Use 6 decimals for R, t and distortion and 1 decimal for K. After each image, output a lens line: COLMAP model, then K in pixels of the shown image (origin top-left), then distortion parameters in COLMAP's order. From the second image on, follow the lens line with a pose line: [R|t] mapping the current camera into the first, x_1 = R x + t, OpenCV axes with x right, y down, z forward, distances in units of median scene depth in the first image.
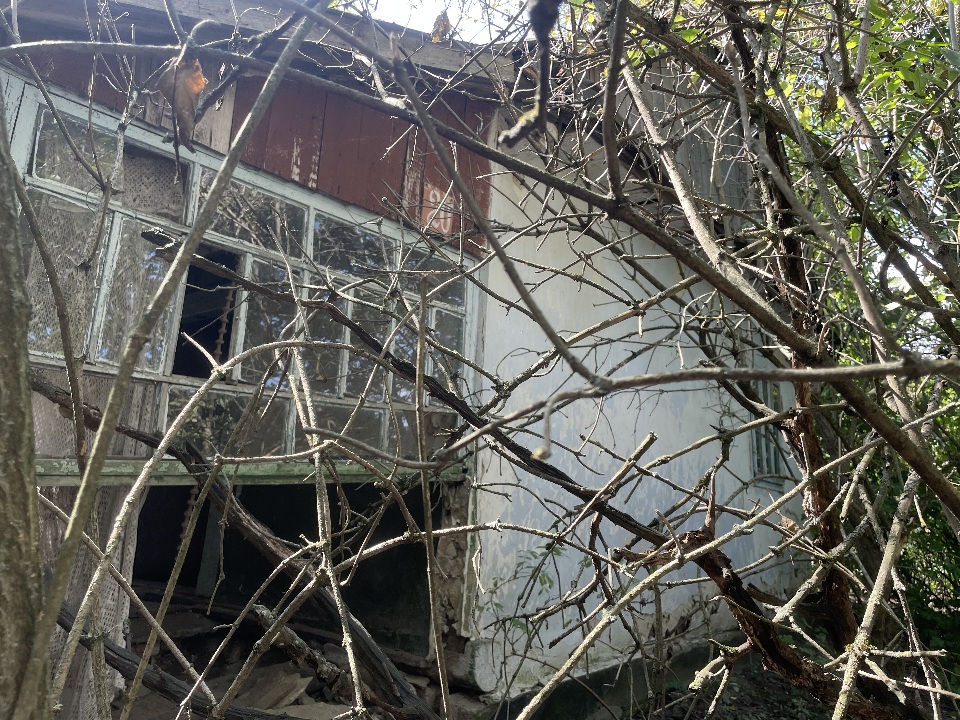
lens RADIAL K [[741.2, 0, 474.5], [0, 741.2, 358.0], [0, 0, 1]] dist [0.076108, -0.102388]
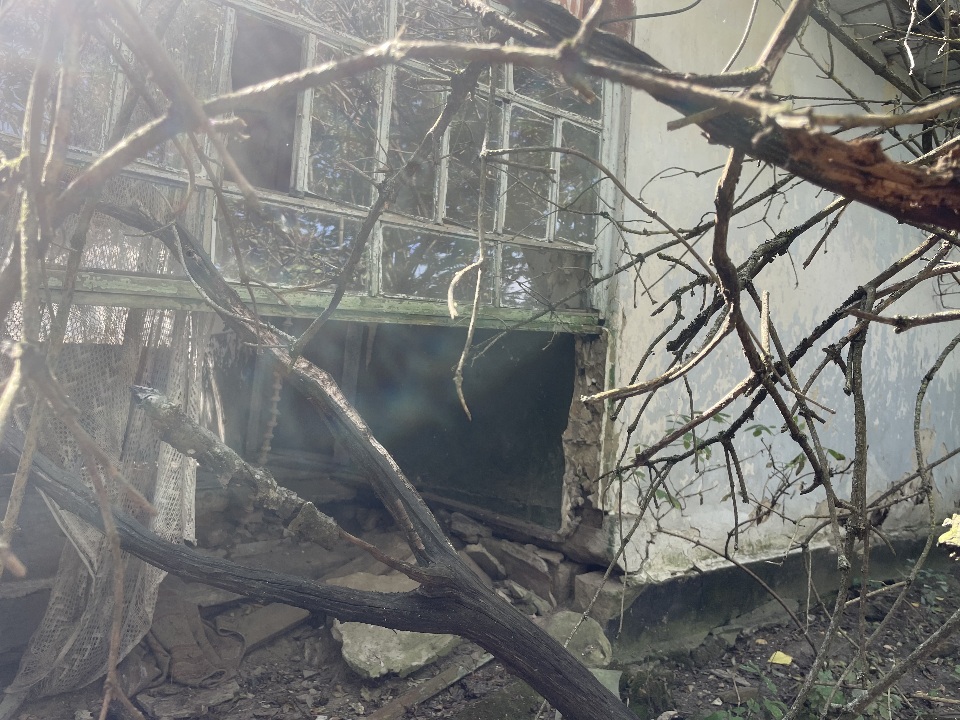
lens RADIAL K [[741.2, 0, 480.3], [0, 741.2, 366.7], [0, 0, 1]] dist [0.076108, -0.102388]
pose [[0.976051, -0.004677, -0.217491, 0.036632], [0.036312, 0.989245, 0.141688, 0.081794], [0.214490, -0.146193, 0.965724, 0.164240]]
